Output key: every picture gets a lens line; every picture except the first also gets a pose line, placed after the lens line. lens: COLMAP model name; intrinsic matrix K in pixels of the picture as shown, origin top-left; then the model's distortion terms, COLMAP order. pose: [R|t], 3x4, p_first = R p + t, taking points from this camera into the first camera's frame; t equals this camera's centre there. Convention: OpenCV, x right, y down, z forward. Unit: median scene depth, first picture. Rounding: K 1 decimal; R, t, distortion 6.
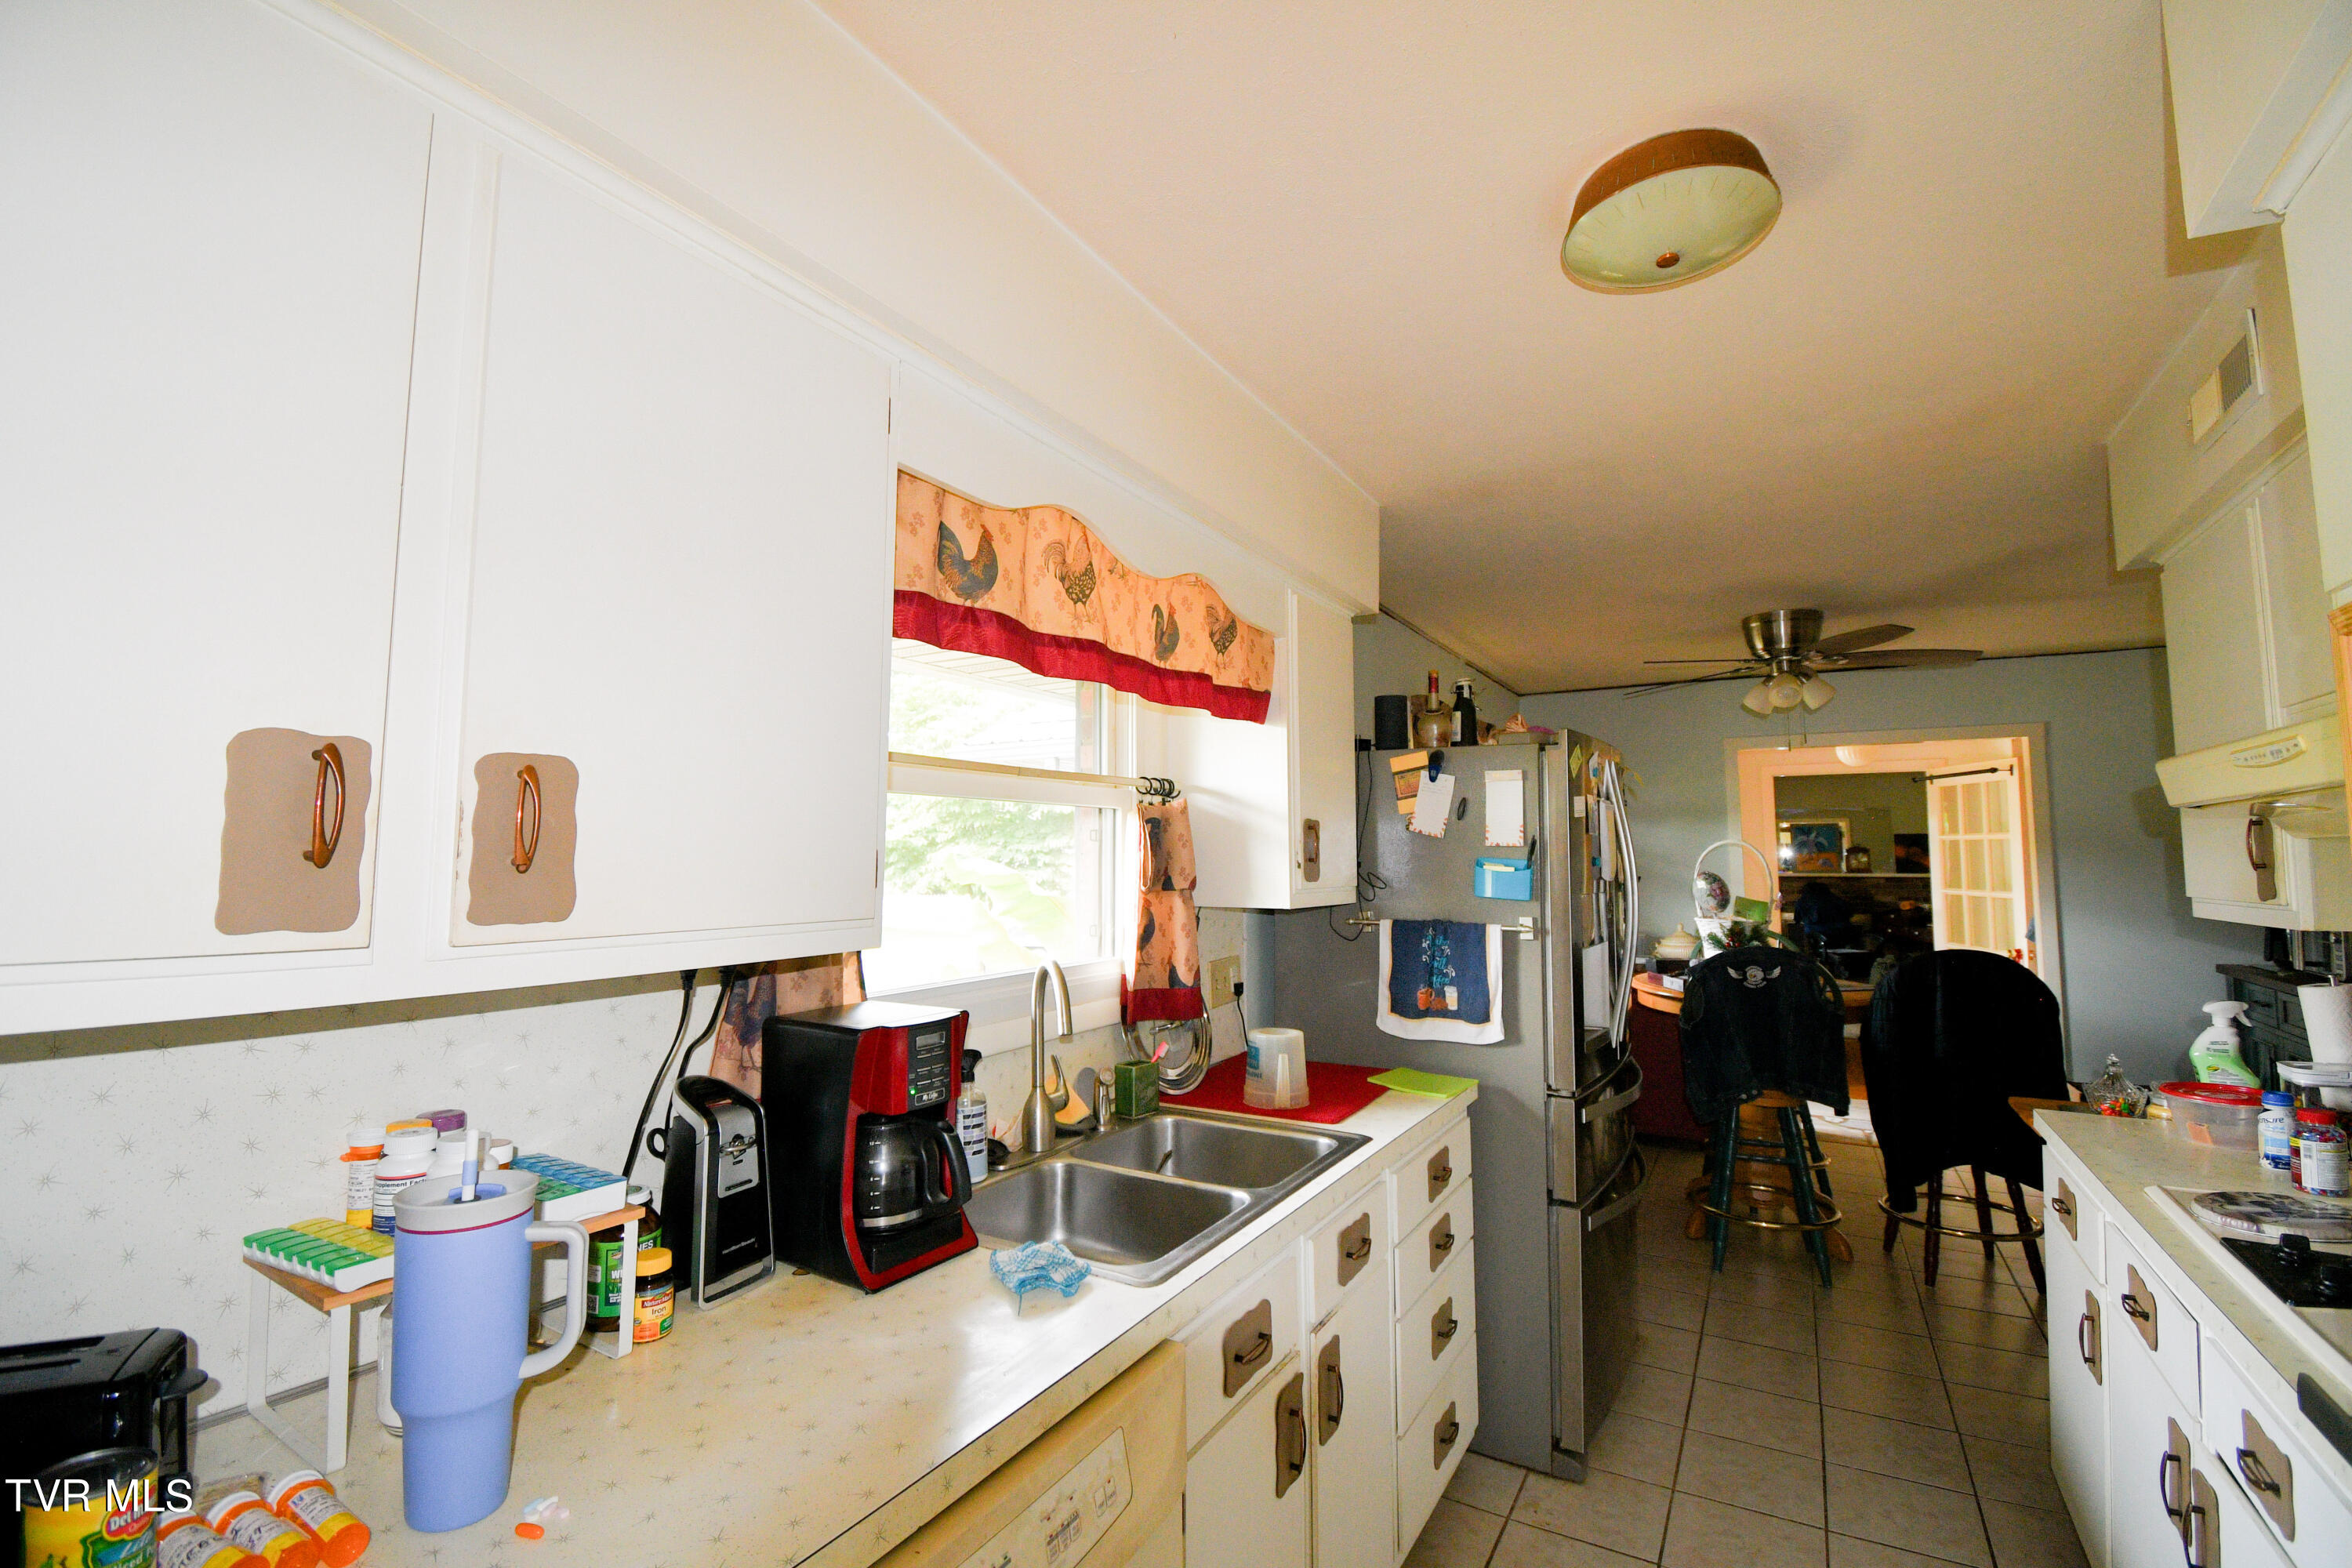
lens RADIAL K [[1045.2, 0, 1144.7], [0, 1045.2, 774.4], [0, 0, 1]] dist [-0.004394, -0.001023]
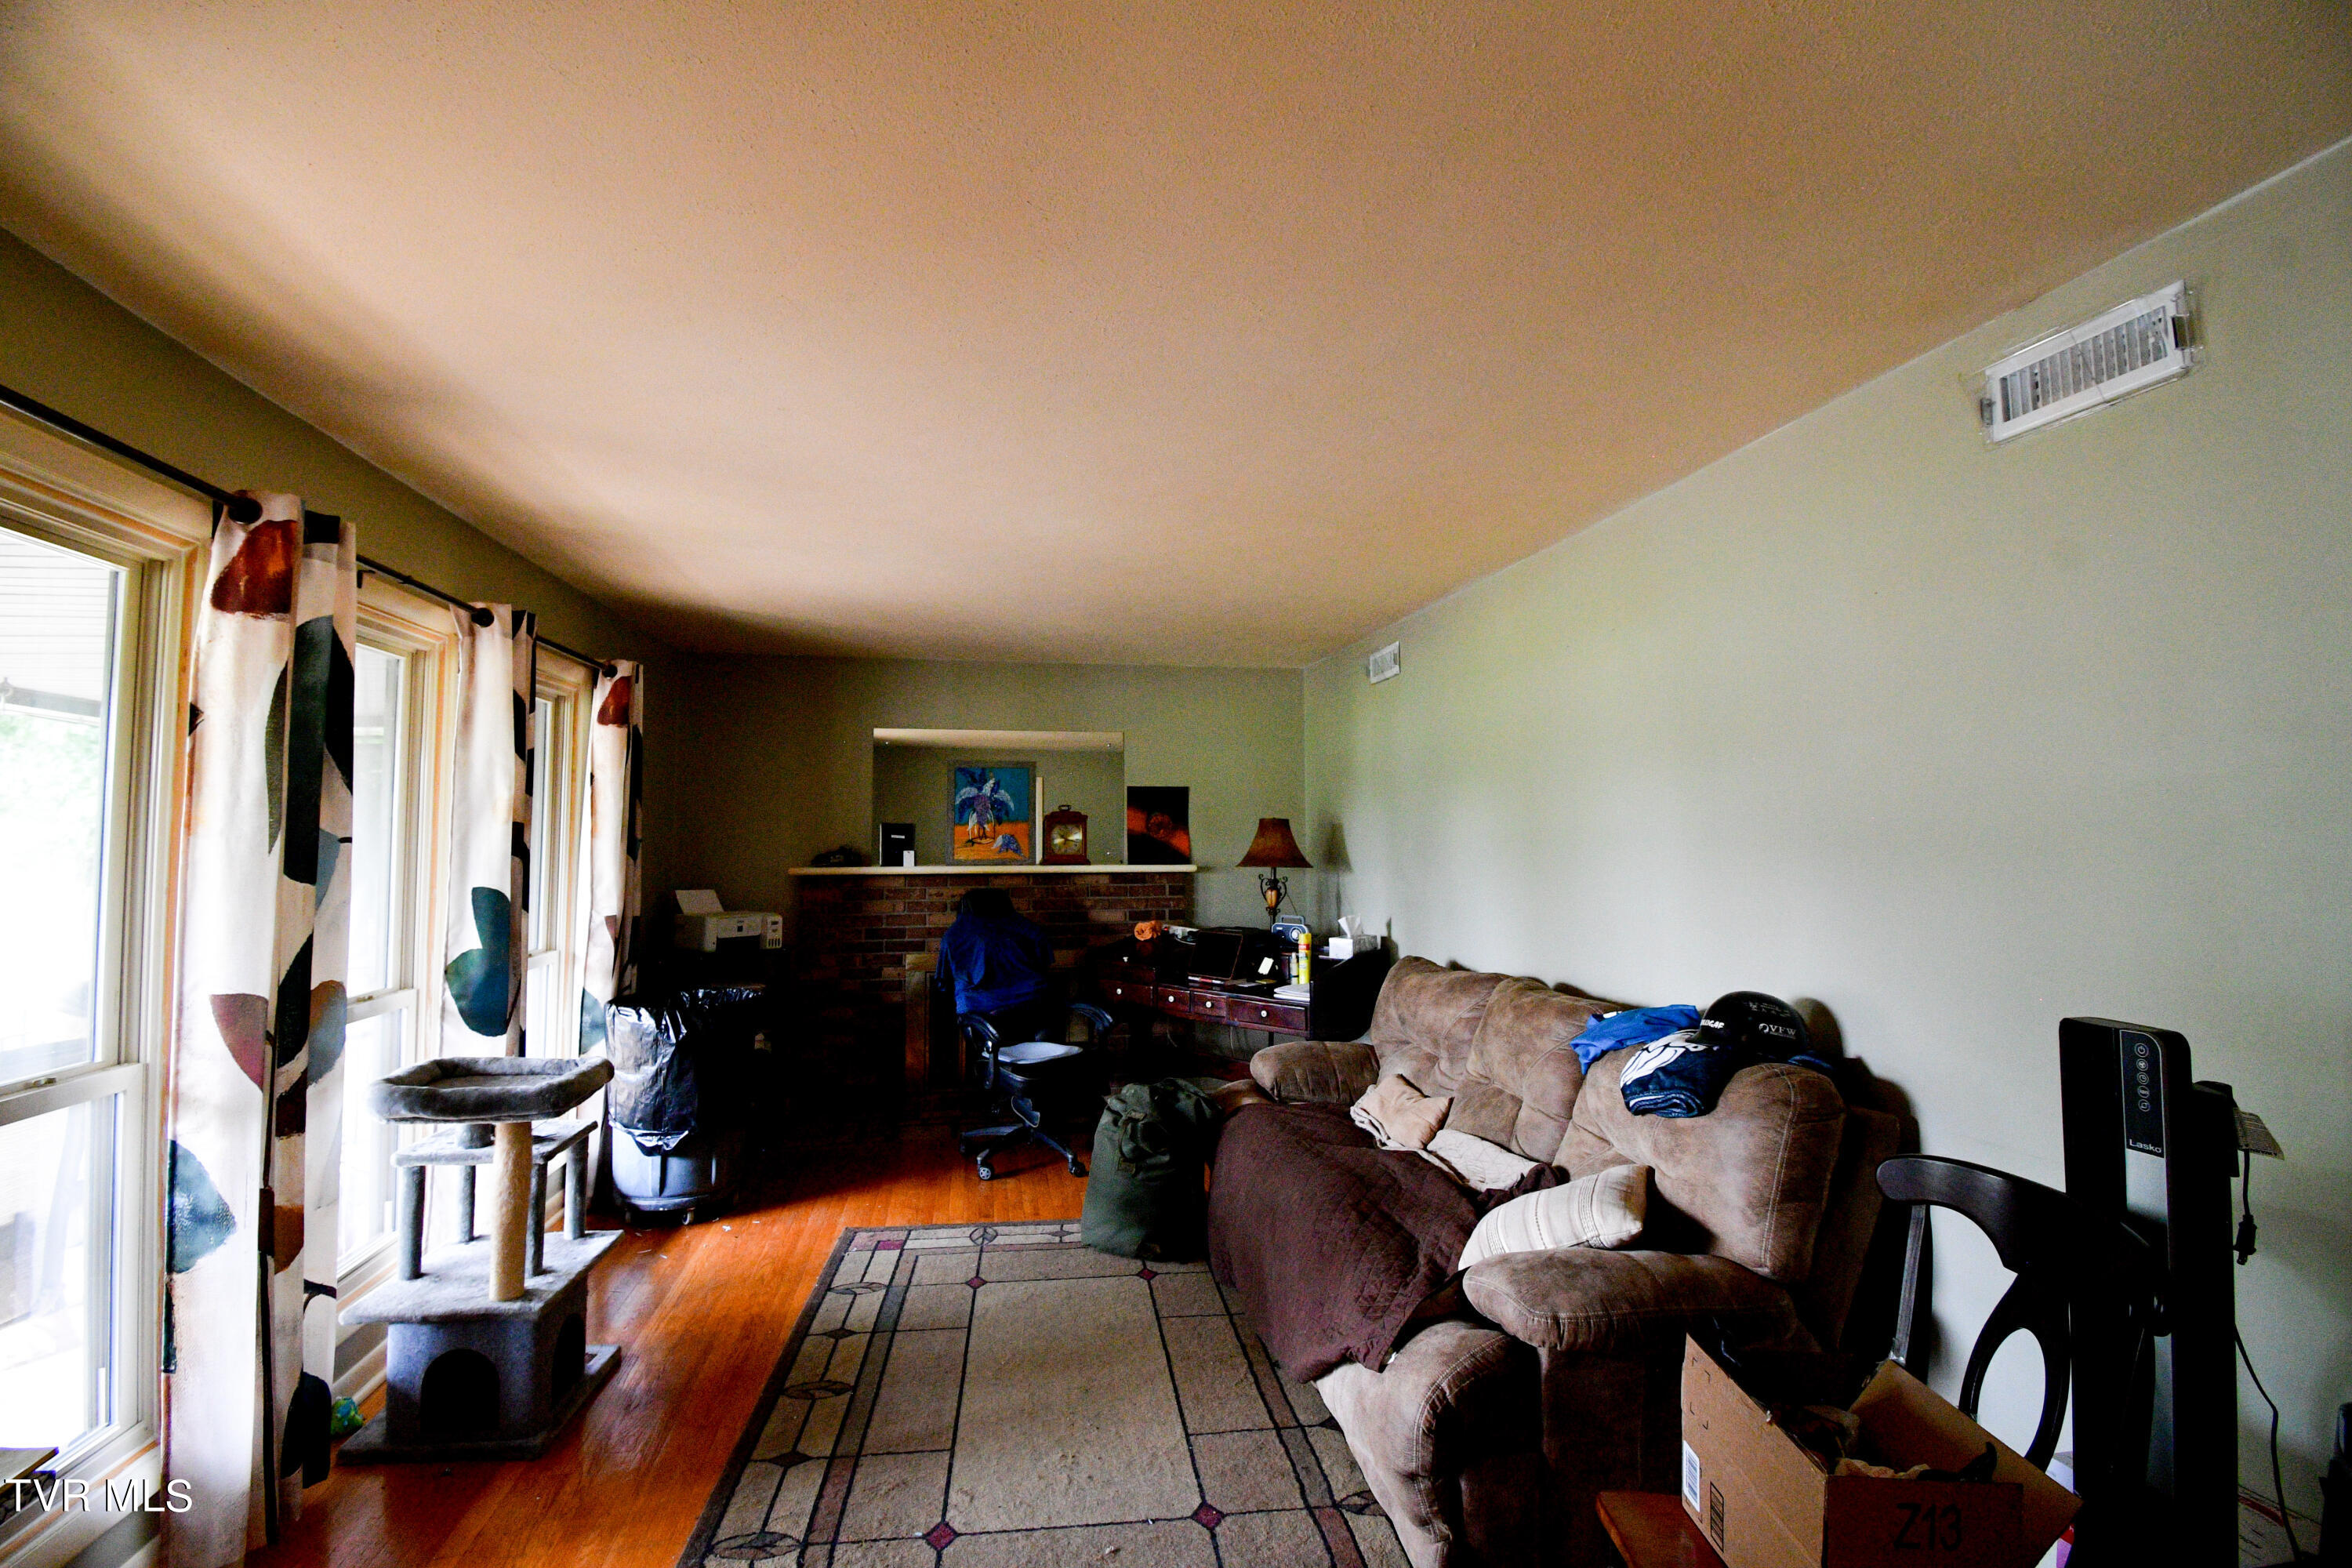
lens RADIAL K [[1045.2, 0, 1144.7], [0, 1045.2, 774.4], [0, 0, 1]] dist [-0.004394, -0.001023]
pose [[0.768969, 0.038122, 0.638148, 0.712828], [-0.051051, 0.998694, 0.001855, 0.088251], [-0.637245, -0.034004, 0.769911, 1.074547]]
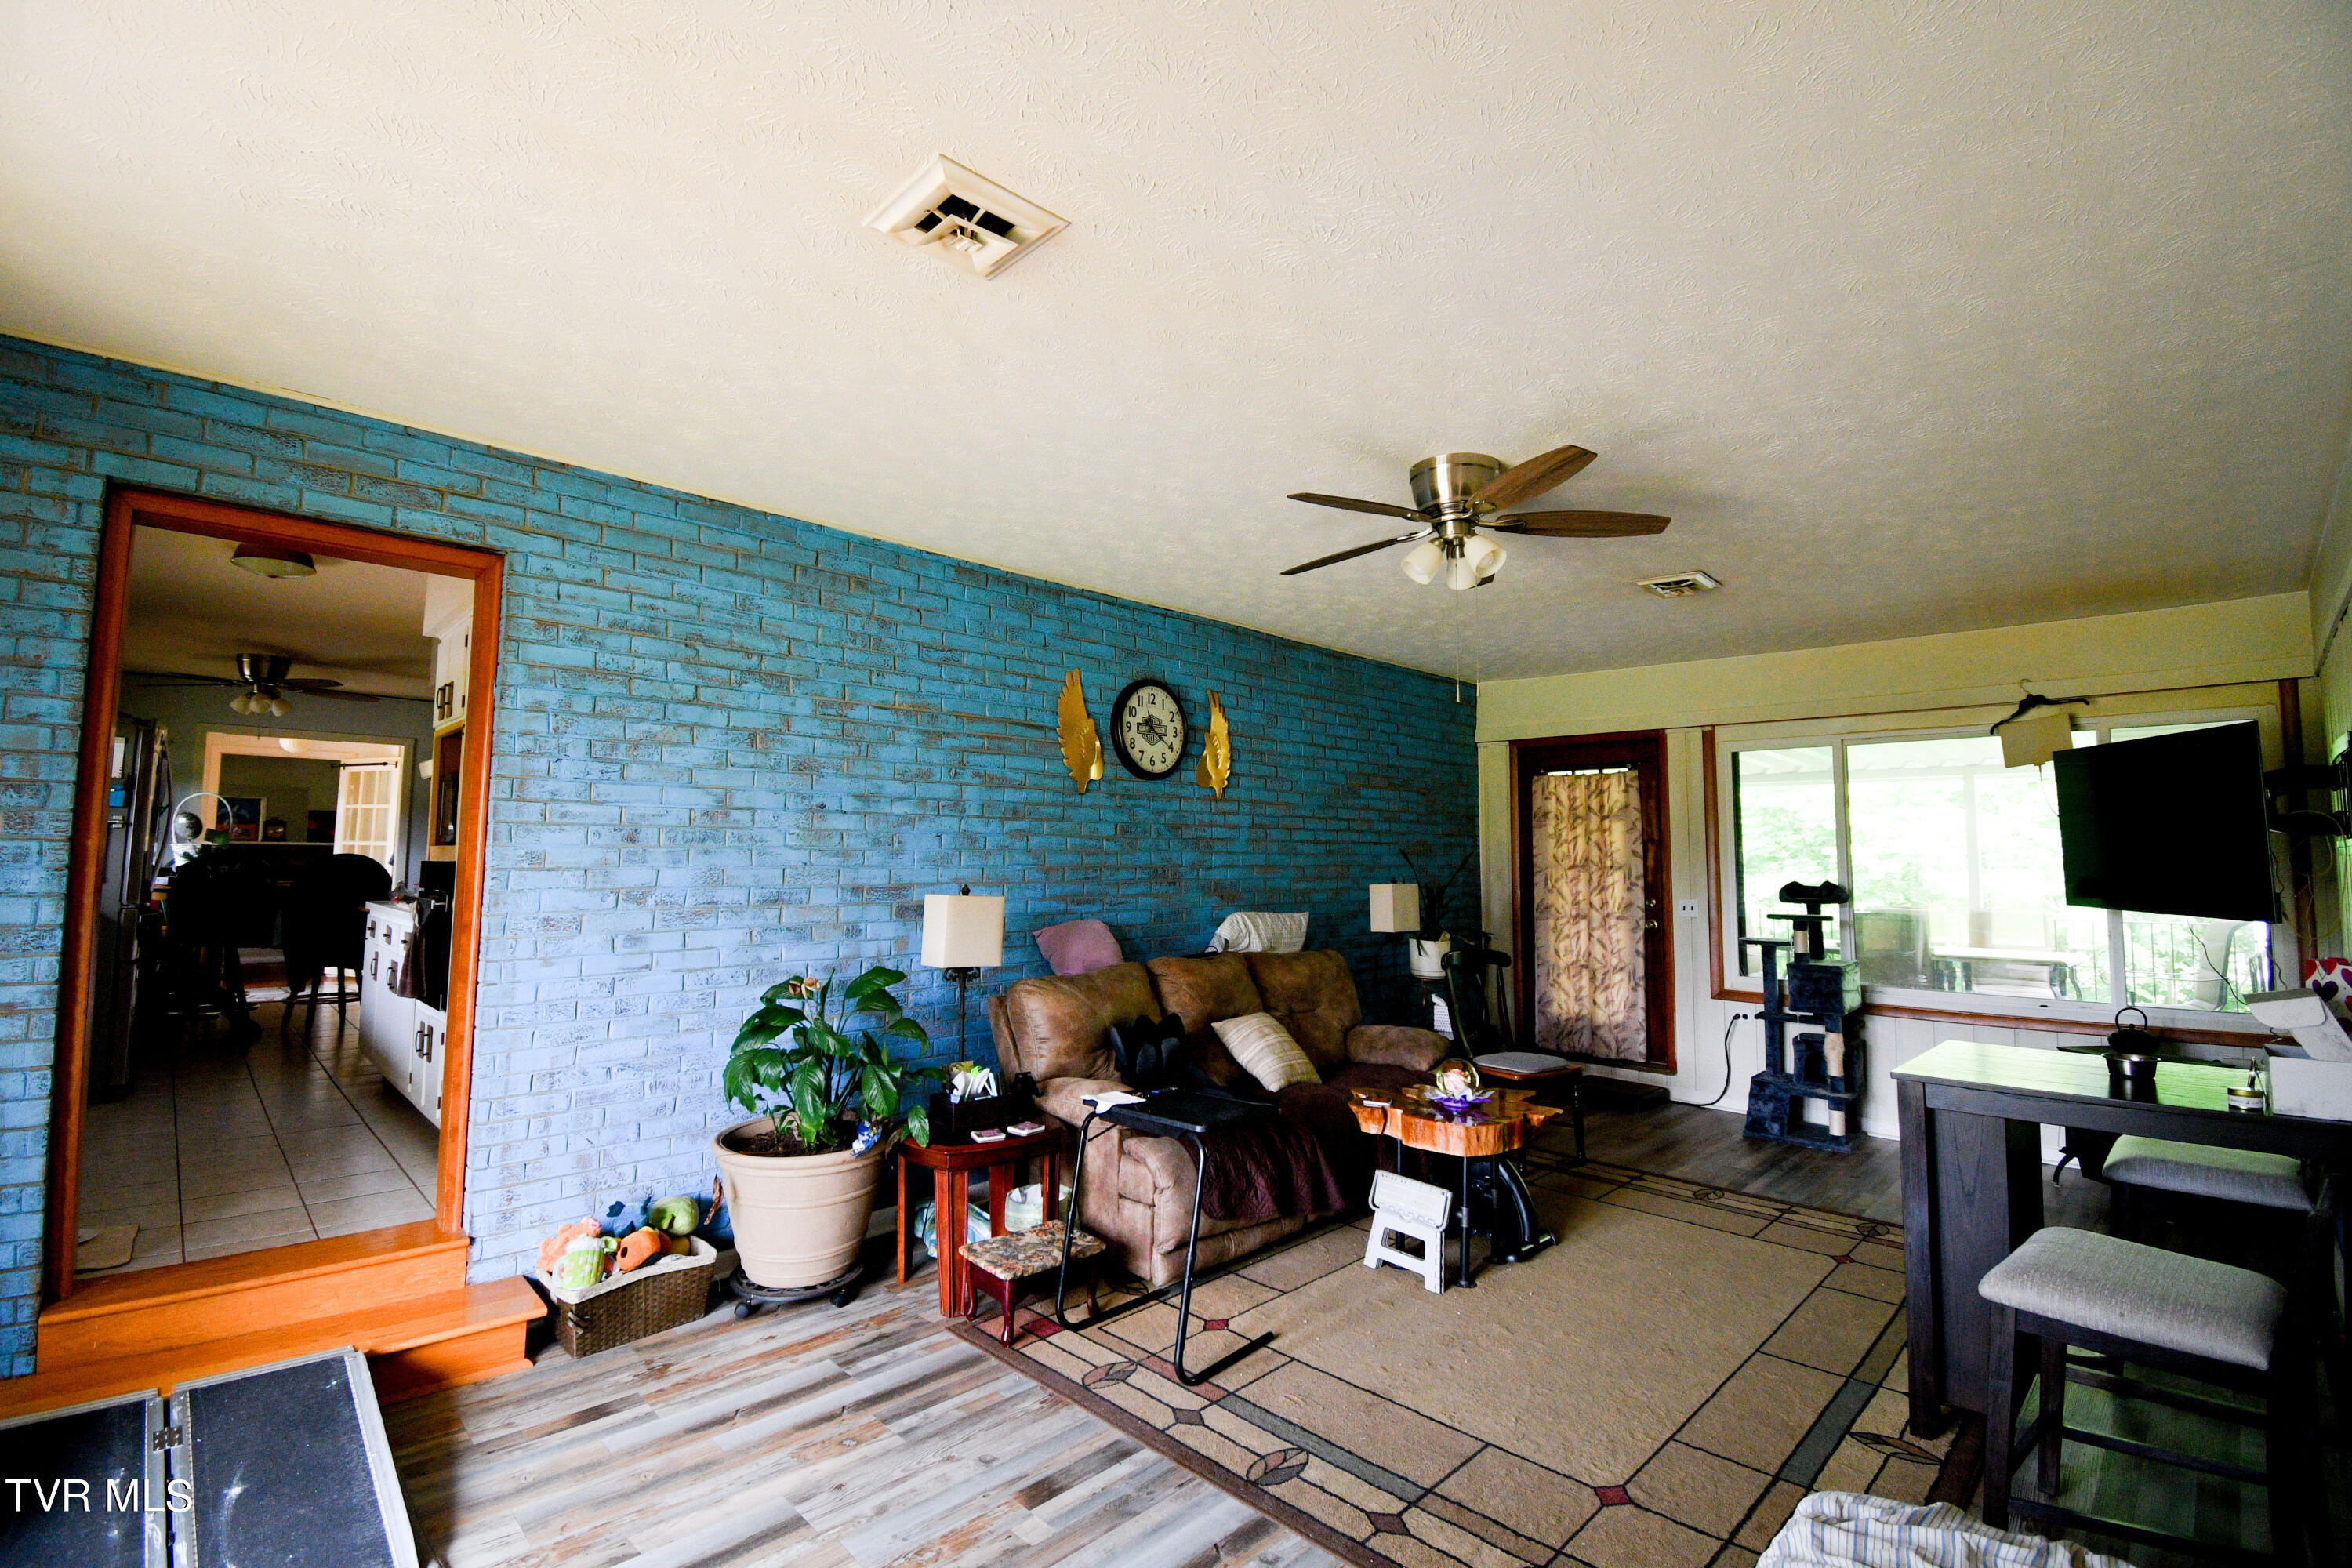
lens RADIAL K [[1045.2, 0, 1144.7], [0, 1045.2, 774.4], [0, 0, 1]] dist [-0.004394, -0.001023]
pose [[0.265315, 0.077171, 0.961069, -0.350148], [-0.083565, 0.994881, -0.056817, 0.005245], [-0.960534, -0.065237, 0.270405, -0.472822]]
